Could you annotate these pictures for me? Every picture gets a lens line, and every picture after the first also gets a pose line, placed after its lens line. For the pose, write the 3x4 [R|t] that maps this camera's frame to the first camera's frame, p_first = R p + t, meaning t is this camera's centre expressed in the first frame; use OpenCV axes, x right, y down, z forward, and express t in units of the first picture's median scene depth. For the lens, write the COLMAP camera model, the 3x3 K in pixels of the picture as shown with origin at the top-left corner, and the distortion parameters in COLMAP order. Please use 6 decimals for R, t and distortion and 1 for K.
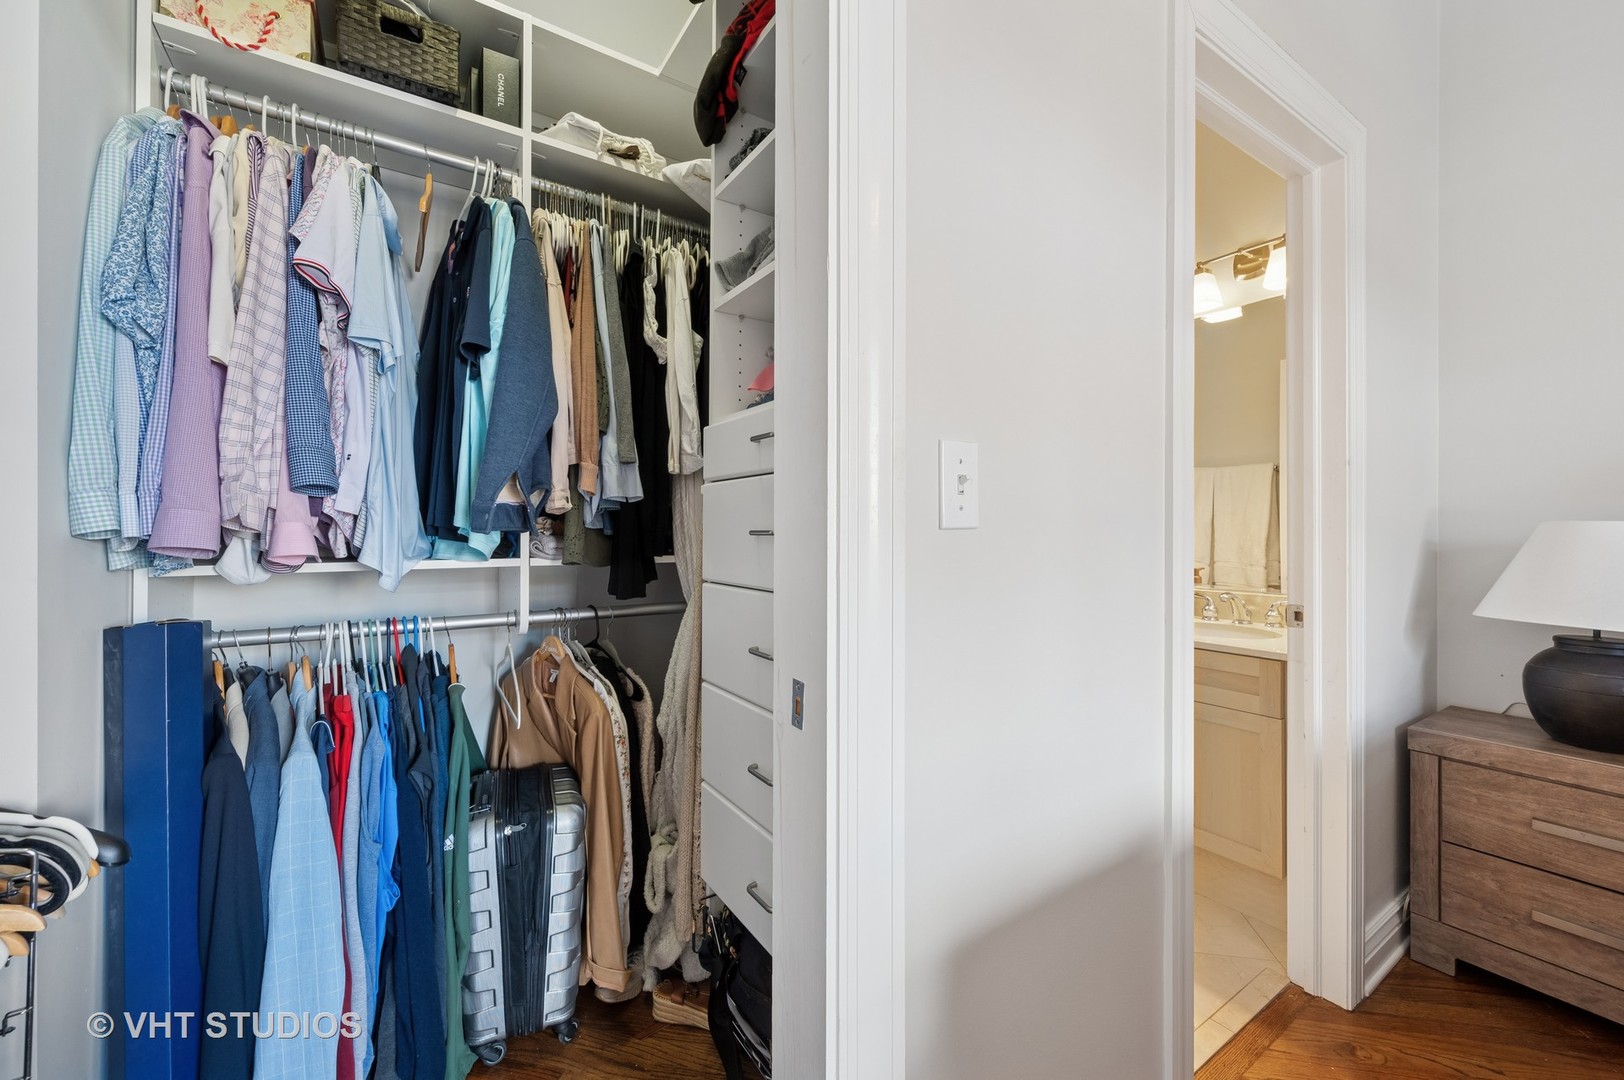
lens RADIAL K [[640.4, 0, 817.8], [0, 640.4, 534.8], [0, 0, 1]] dist [0.006138, -0.000203]
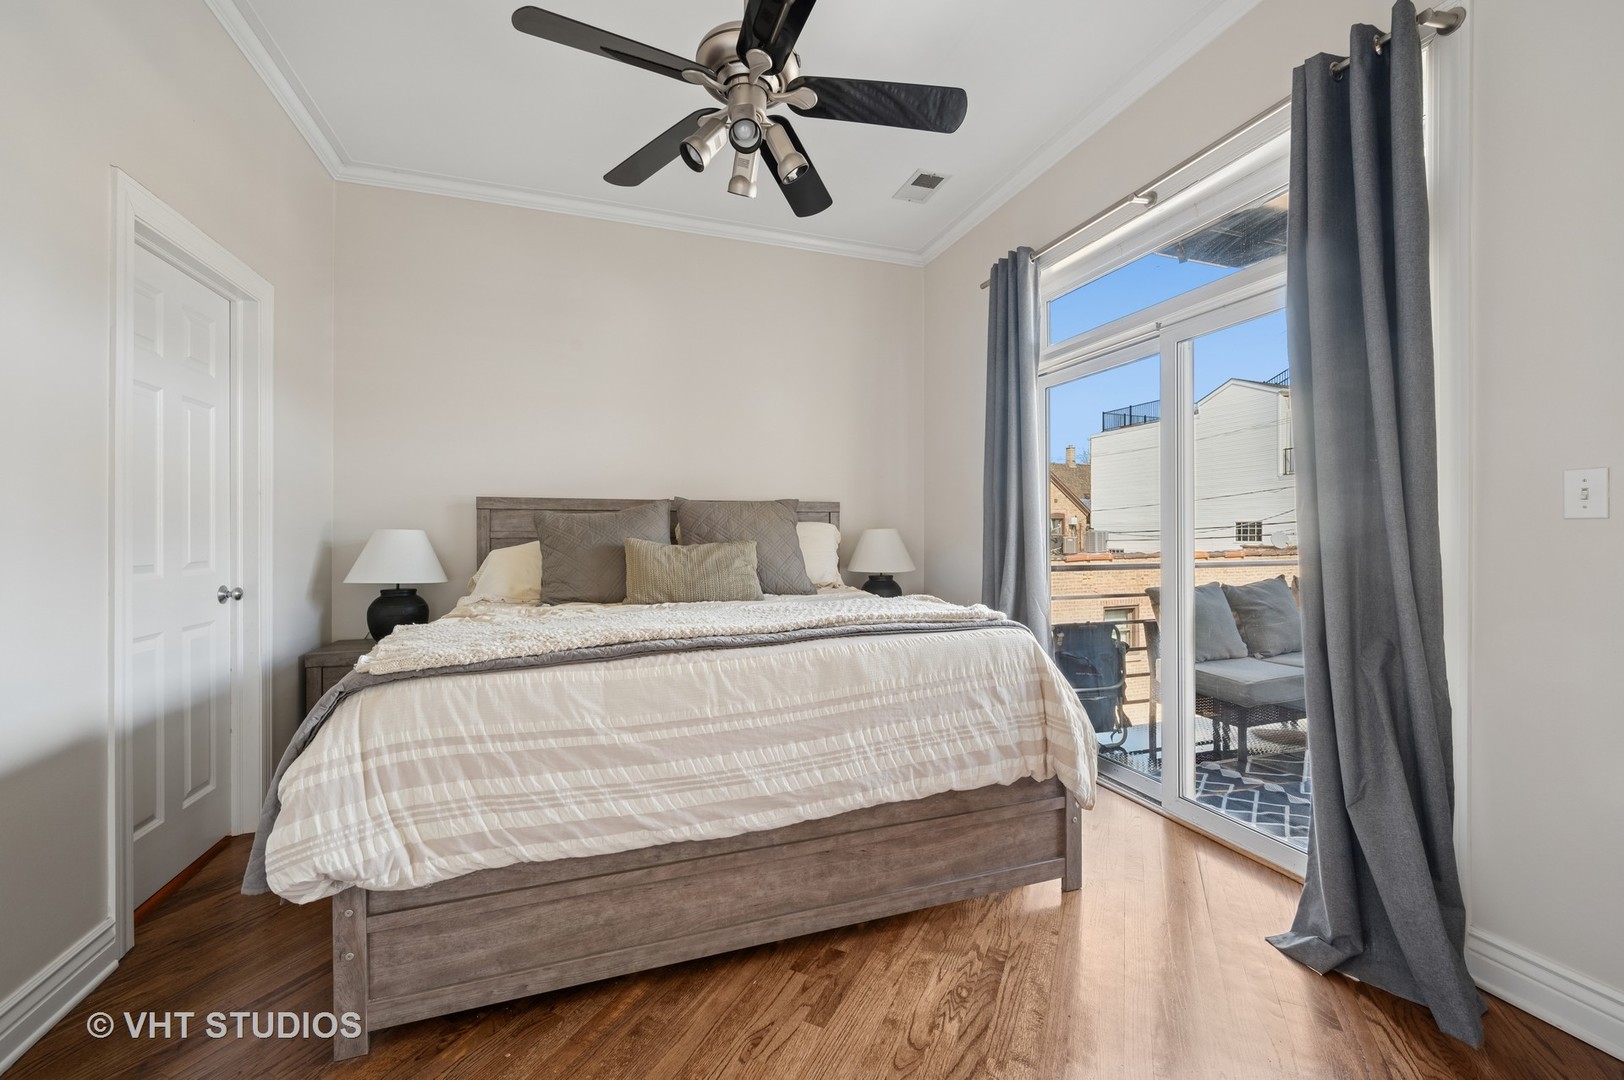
lens RADIAL K [[640.4, 0, 813.3], [0, 640.4, 538.0], [0, 0, 1]] dist [0.006138, -0.000203]
pose [[0.253755, -0.000344, 0.967268, -0.373863], [0.000497, 1.000000, 0.000225, 0.003625], [-0.967268, 0.000423, 0.253755, -0.727634]]
